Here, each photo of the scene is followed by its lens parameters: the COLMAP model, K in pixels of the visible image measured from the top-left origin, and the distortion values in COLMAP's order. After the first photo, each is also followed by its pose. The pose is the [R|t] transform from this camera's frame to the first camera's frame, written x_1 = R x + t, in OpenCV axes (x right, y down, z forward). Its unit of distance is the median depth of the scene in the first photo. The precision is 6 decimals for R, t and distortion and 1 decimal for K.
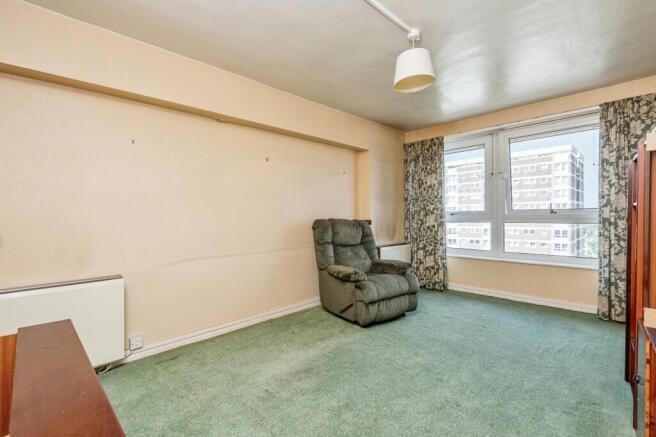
lens RADIAL K [[302.7, 0, 325.7], [0, 302.7, 215.7], [0, 0, 1]] dist [0.018334, -0.005788]
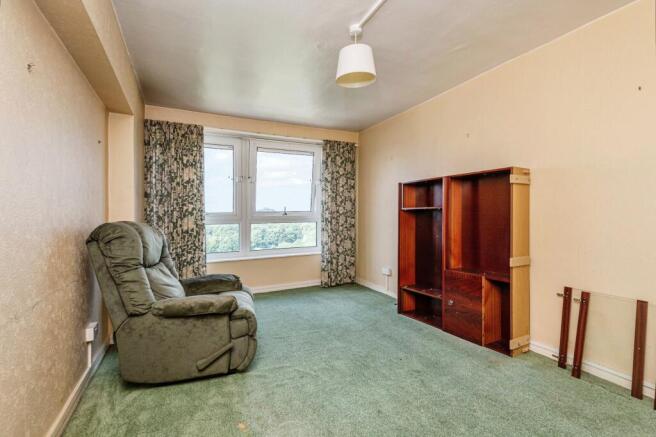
lens RADIAL K [[302.7, 0, 325.5], [0, 302.7, 216.4], [0, 0, 1]] dist [0.018334, -0.005788]
pose [[0.300622, 0.000511, 0.953743, -0.340734], [0.007394, 0.999969, -0.002867, 0.002998], [-0.953715, 0.007914, 0.300609, 0.404057]]
